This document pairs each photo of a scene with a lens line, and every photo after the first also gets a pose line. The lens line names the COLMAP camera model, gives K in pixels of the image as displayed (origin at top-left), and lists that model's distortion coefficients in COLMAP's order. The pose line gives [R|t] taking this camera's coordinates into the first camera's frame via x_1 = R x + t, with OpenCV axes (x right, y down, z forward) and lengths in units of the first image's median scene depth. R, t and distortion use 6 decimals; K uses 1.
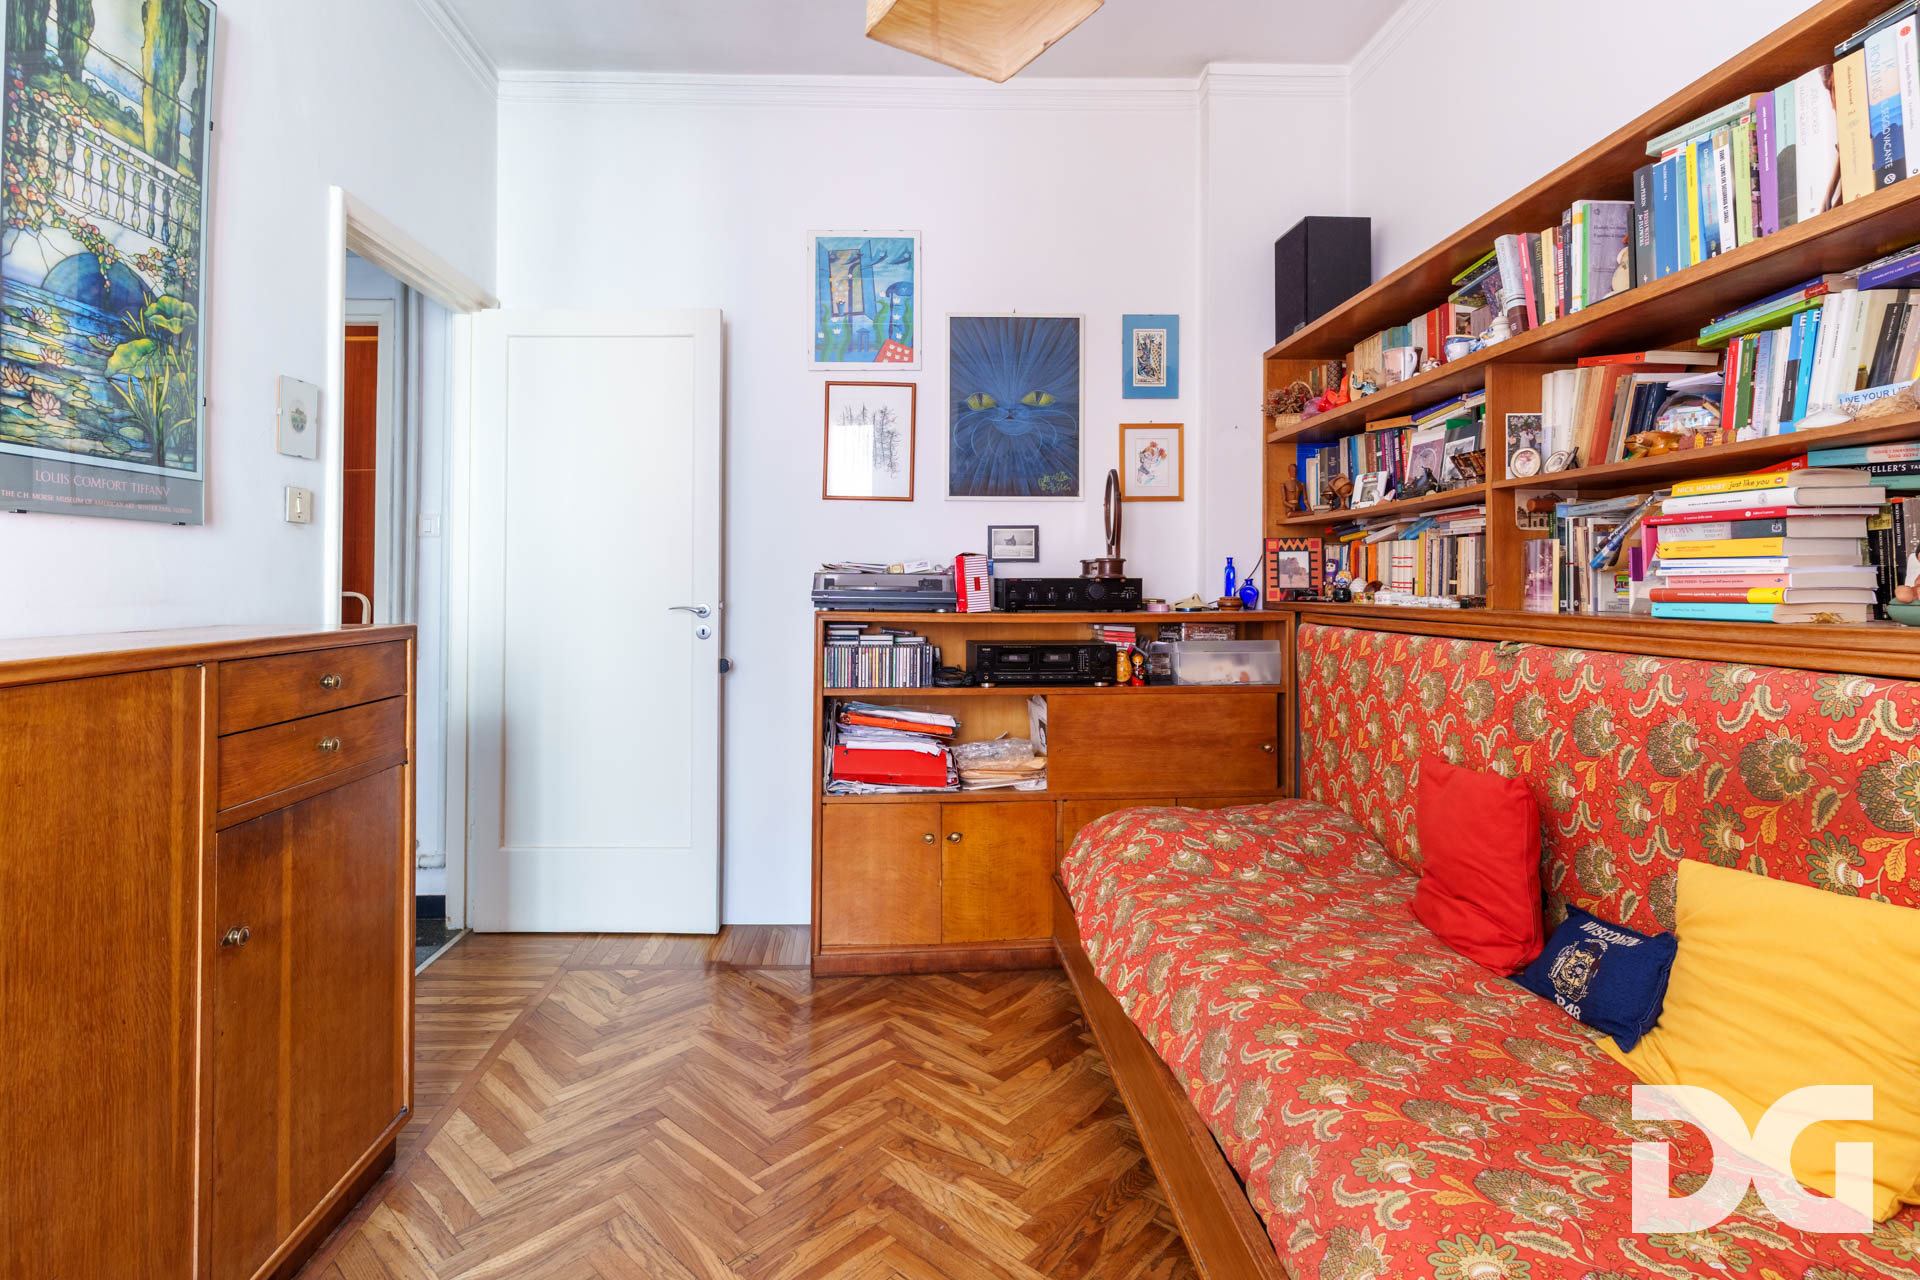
lens RADIAL K [[922.1, 0, 919.1], [0, 922.1, 560.3], [0, 0, 1]] dist [0.001748, 0.000425]
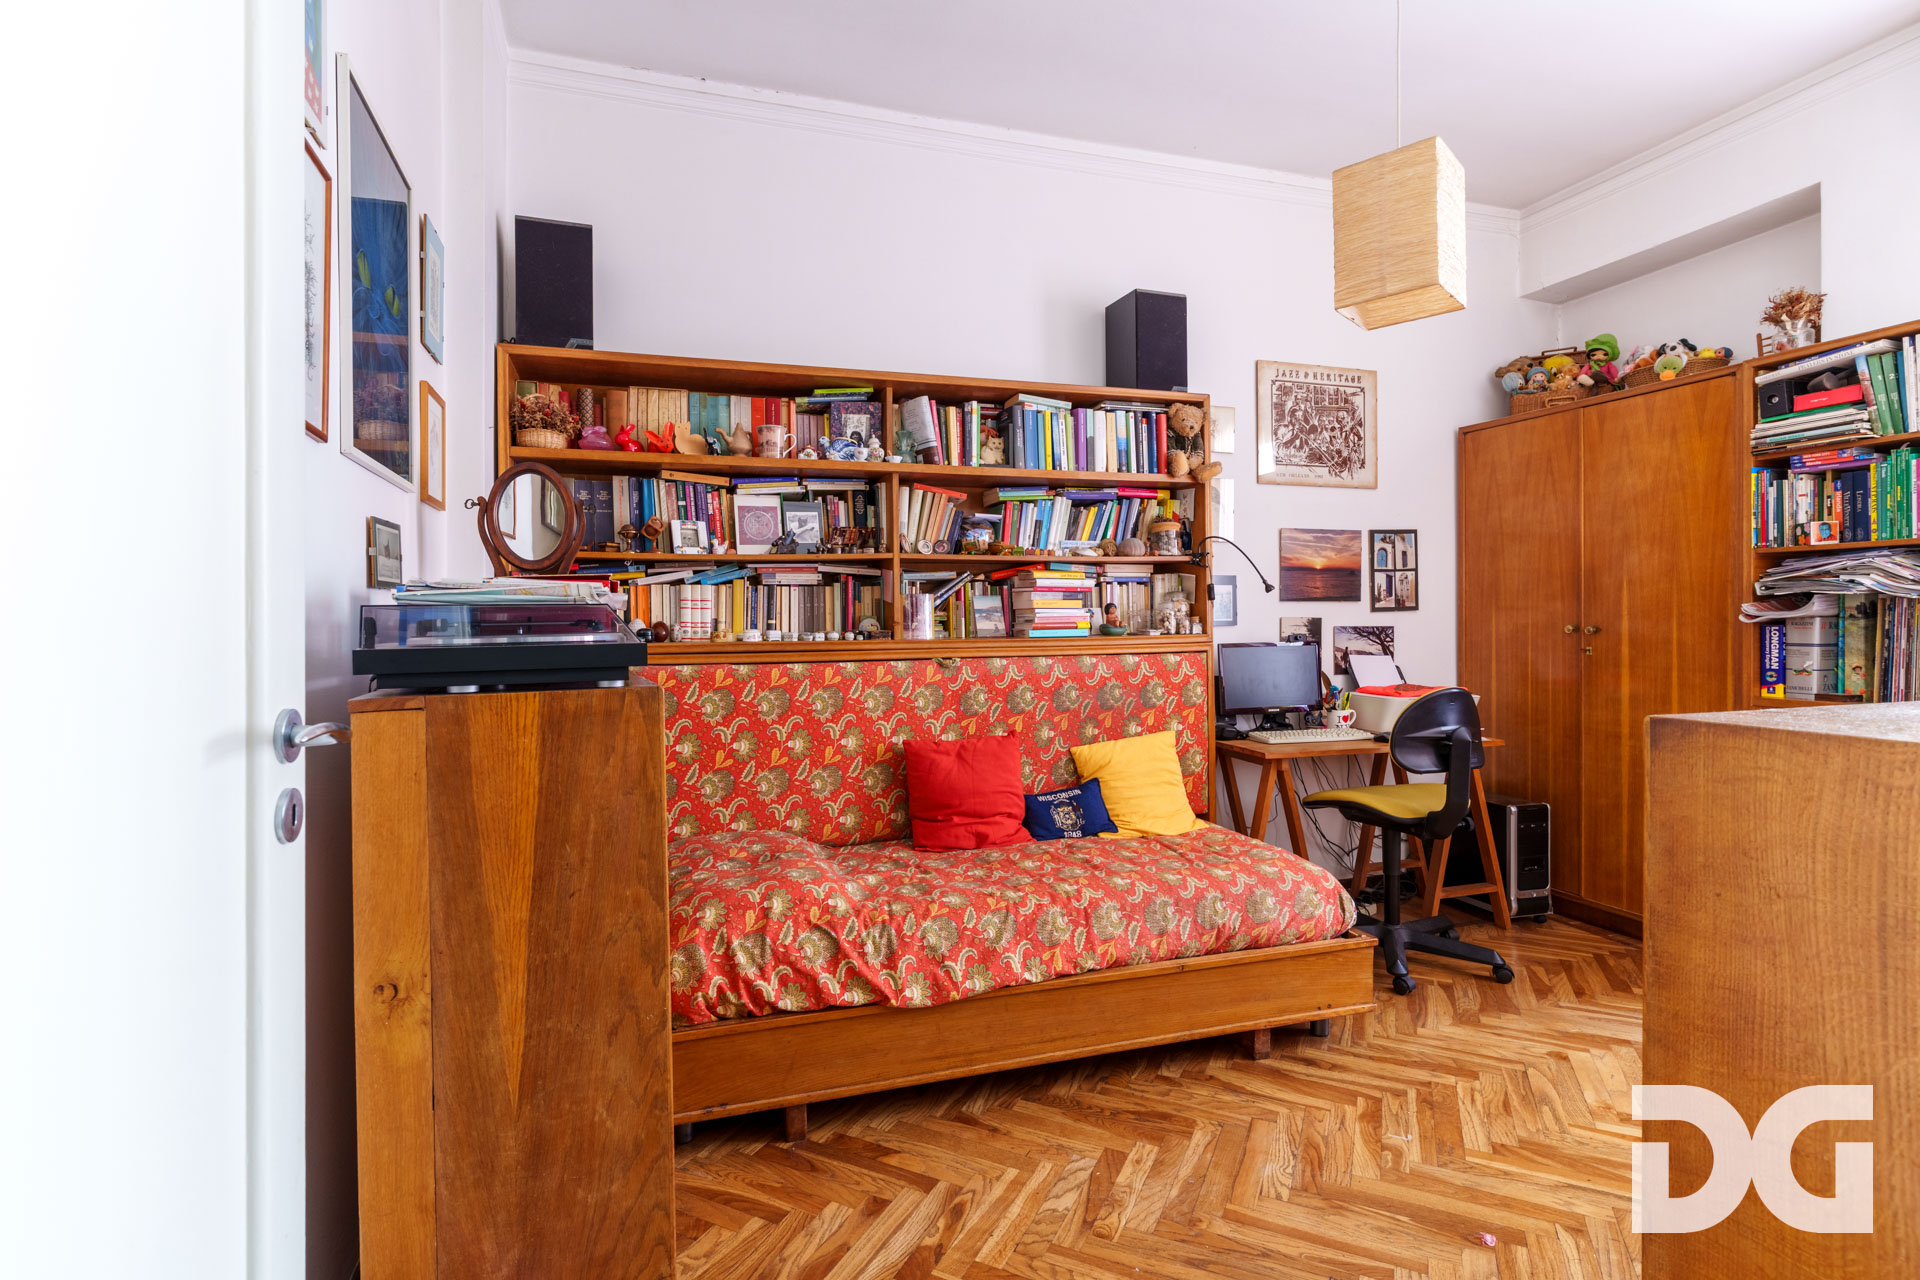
lens RADIAL K [[922.0, 0, 928.7], [0, 922.0, 621.5], [0, 0, 1]] dist [0.000465, 0.000099]
pose [[-0.269240, 0.001672, 0.963072, -0.783455], [-0.015400, 0.999863, -0.006041, 0.031375], [-0.962950, -0.016458, -0.269177, 1.290728]]
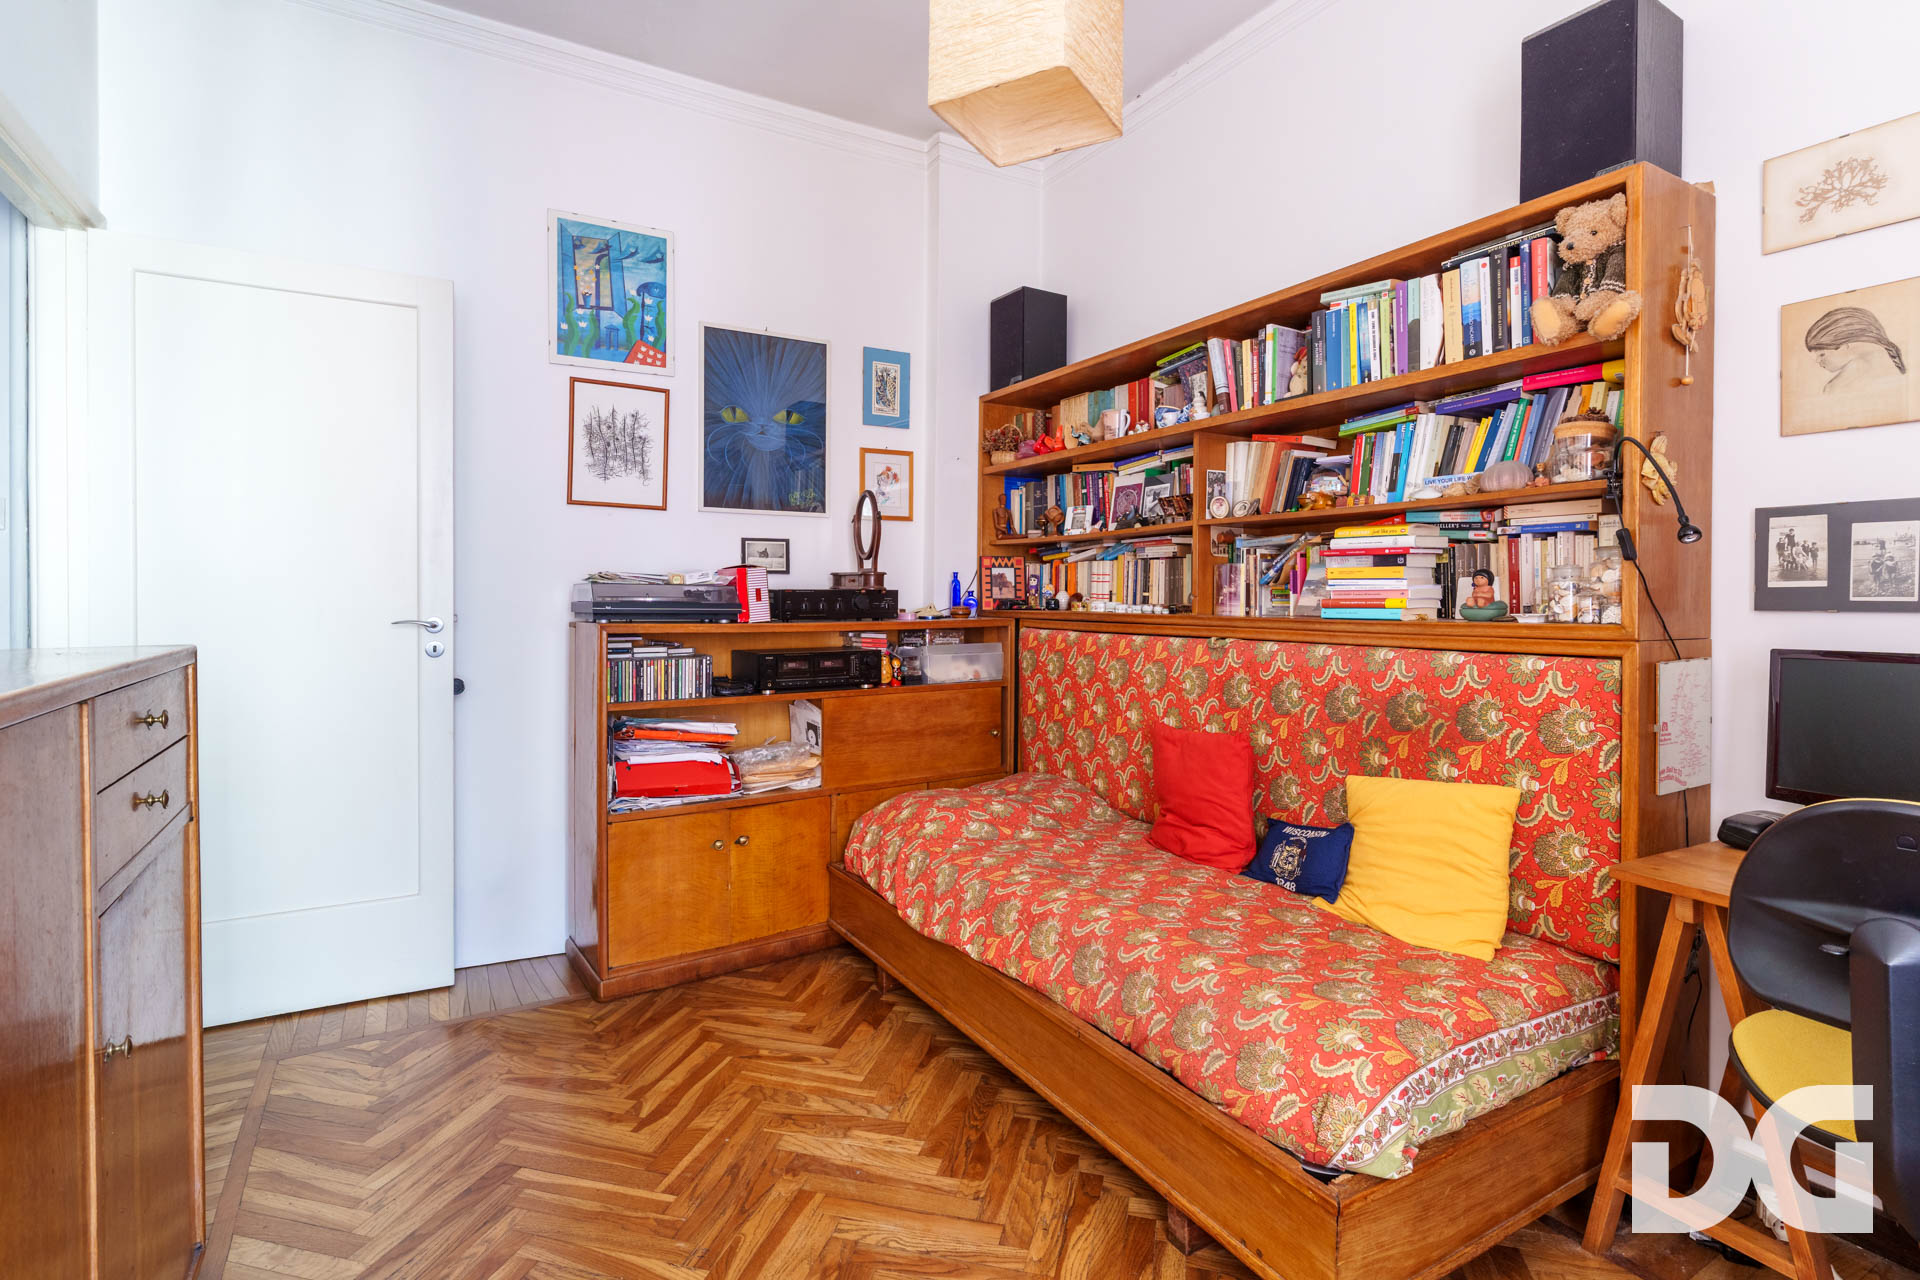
lens RADIAL K [[914.8, 0, 955.8], [0, 914.8, 597.8], [0, 0, 1]] dist [0.001024, 0.000414]
pose [[0.875715, -0.000455, 0.482828, -0.320529], [-0.013735, 0.999571, 0.025854, -0.000798], [-0.482633, -0.029272, 0.875334, -0.002996]]
